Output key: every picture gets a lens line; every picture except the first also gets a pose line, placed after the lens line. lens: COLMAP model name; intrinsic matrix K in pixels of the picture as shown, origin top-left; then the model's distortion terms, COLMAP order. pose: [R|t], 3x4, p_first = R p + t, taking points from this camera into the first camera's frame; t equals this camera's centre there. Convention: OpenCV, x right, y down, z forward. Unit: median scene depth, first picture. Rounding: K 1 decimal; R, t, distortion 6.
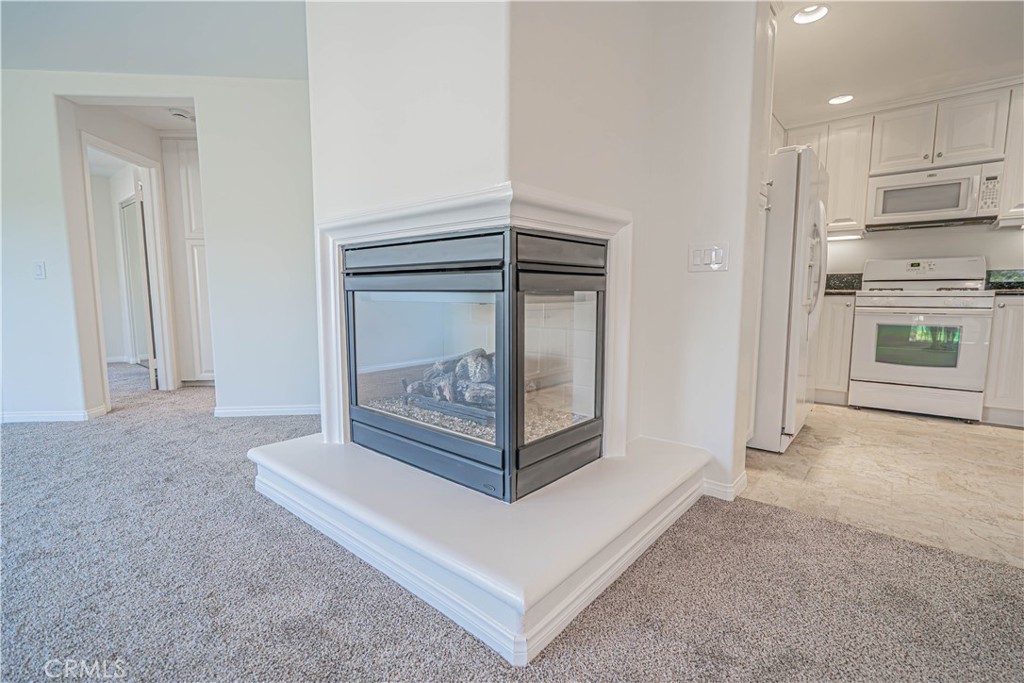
lens RADIAL K [[470.6, 0, 511.3], [0, 470.6, 344.3], [0, 0, 1]] dist [-0.000147, -0.000181]
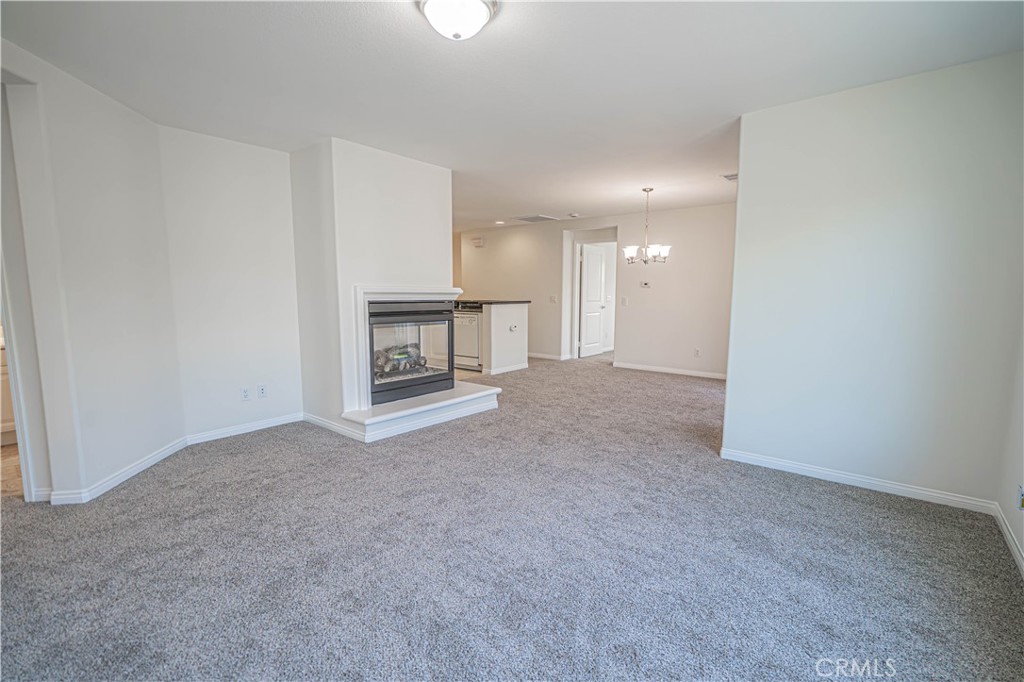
lens RADIAL K [[460.1, 0, 512.7], [0, 460.1, 343.3], [0, 0, 1]] dist [-0.003168, 0.000343]
pose [[-0.016817, -0.112088, 0.993556, -2.107365], [0.105869, 0.987911, 0.113243, -0.179446], [-0.994238, 0.107091, -0.004747, 0.432233]]
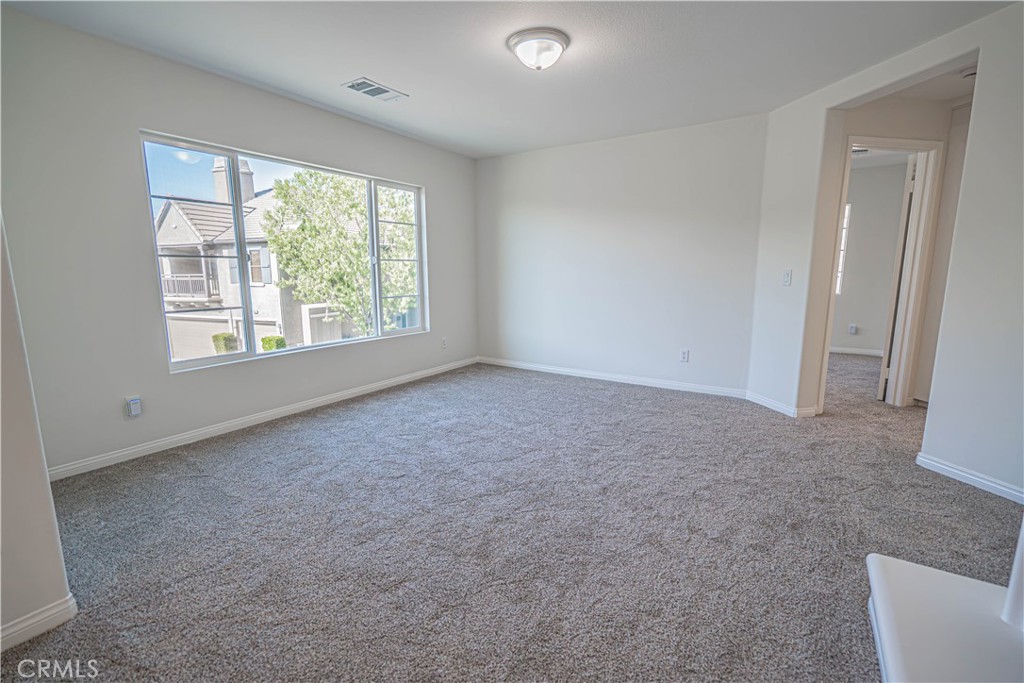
lens RADIAL K [[460.1, 0, 512.7], [0, 460.1, 343.8], [0, 0, 1]] dist [-0.003168, 0.000343]
pose [[0.128879, 0.159744, -0.978709, 0.019075], [-0.105377, 0.983558, 0.146659, -0.136990], [0.986046, 0.084232, 0.143594, 0.305013]]
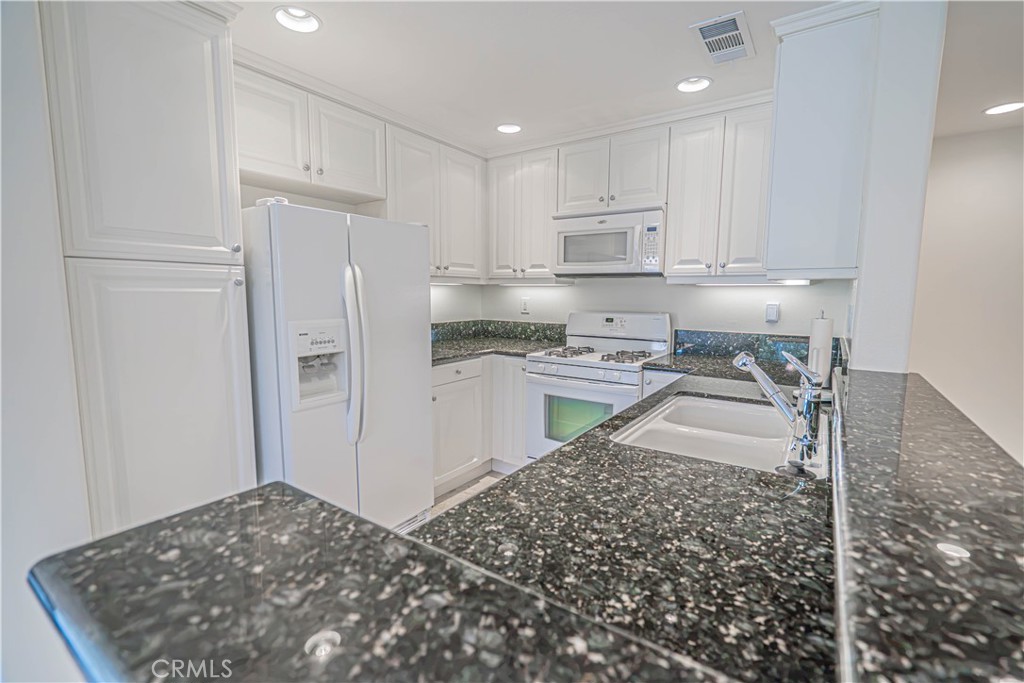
lens RADIAL K [[470.6, 0, 511.3], [0, 470.6, 344.3], [0, 0, 1]] dist [-0.000147, -0.000181]
pose [[0.995946, -0.003377, 0.089889, 1.027376], [0.003182, 0.999992, 0.002312, -0.216888], [-0.089896, -0.002017, 0.995949, 0.247188]]
